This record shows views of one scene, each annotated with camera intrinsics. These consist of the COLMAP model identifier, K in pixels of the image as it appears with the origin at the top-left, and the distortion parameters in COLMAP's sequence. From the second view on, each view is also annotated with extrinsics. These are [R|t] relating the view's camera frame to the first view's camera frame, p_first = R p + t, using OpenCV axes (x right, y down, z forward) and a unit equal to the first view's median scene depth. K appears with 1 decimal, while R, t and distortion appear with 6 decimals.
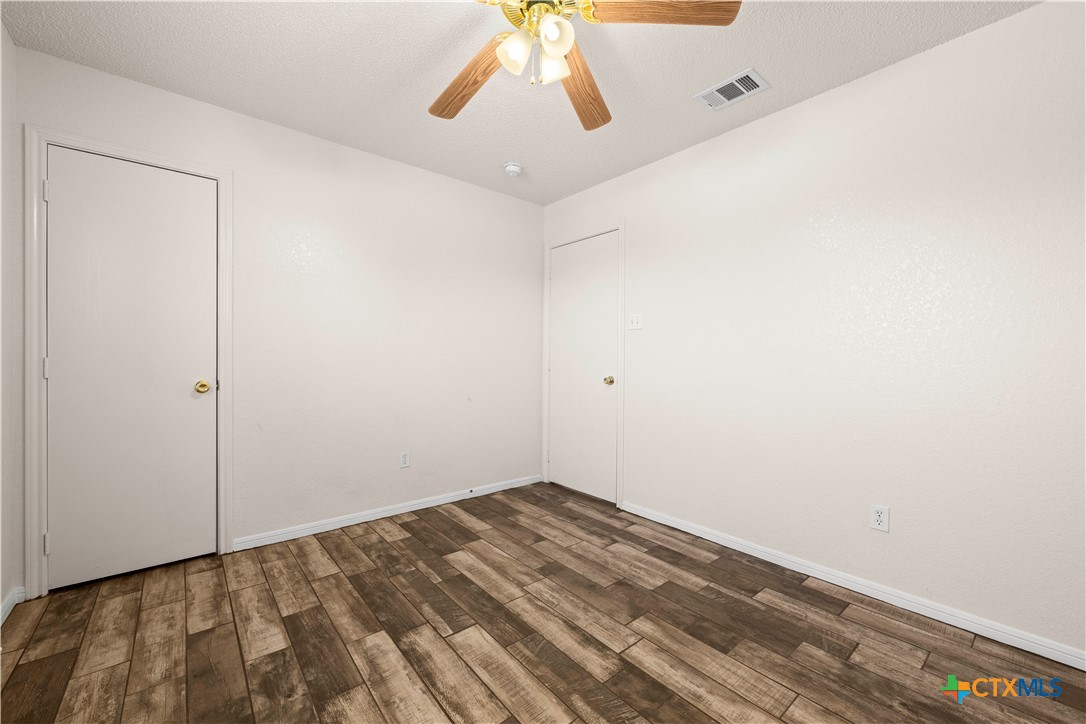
lens RADIAL K [[431.7, 0, 541.2], [0, 431.7, 362.2], [0, 0, 1]] dist [0.002726, -0.001445]
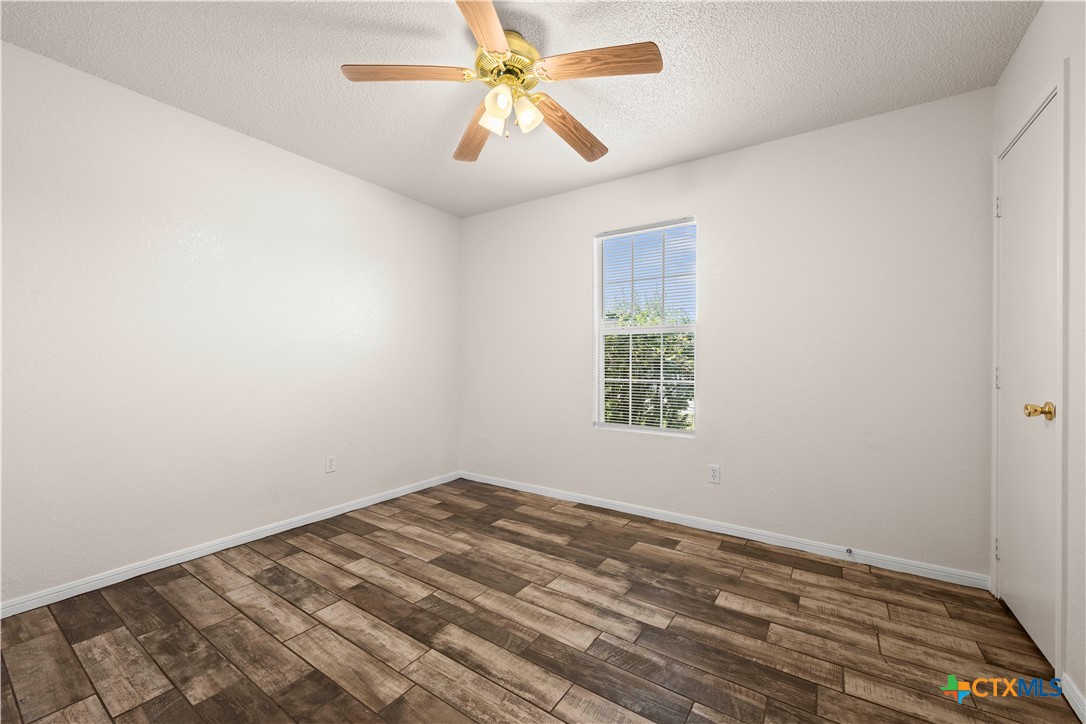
lens RADIAL K [[431.7, 0, 543.1], [0, 431.7, 361.0], [0, 0, 1]] dist [0.002726, -0.001445]
pose [[-0.960633, -0.014044, -0.277467, 0.197581], [-0.014303, 0.999897, -0.001091, -0.007425], [0.277453, 0.002921, -0.960735, 1.848387]]
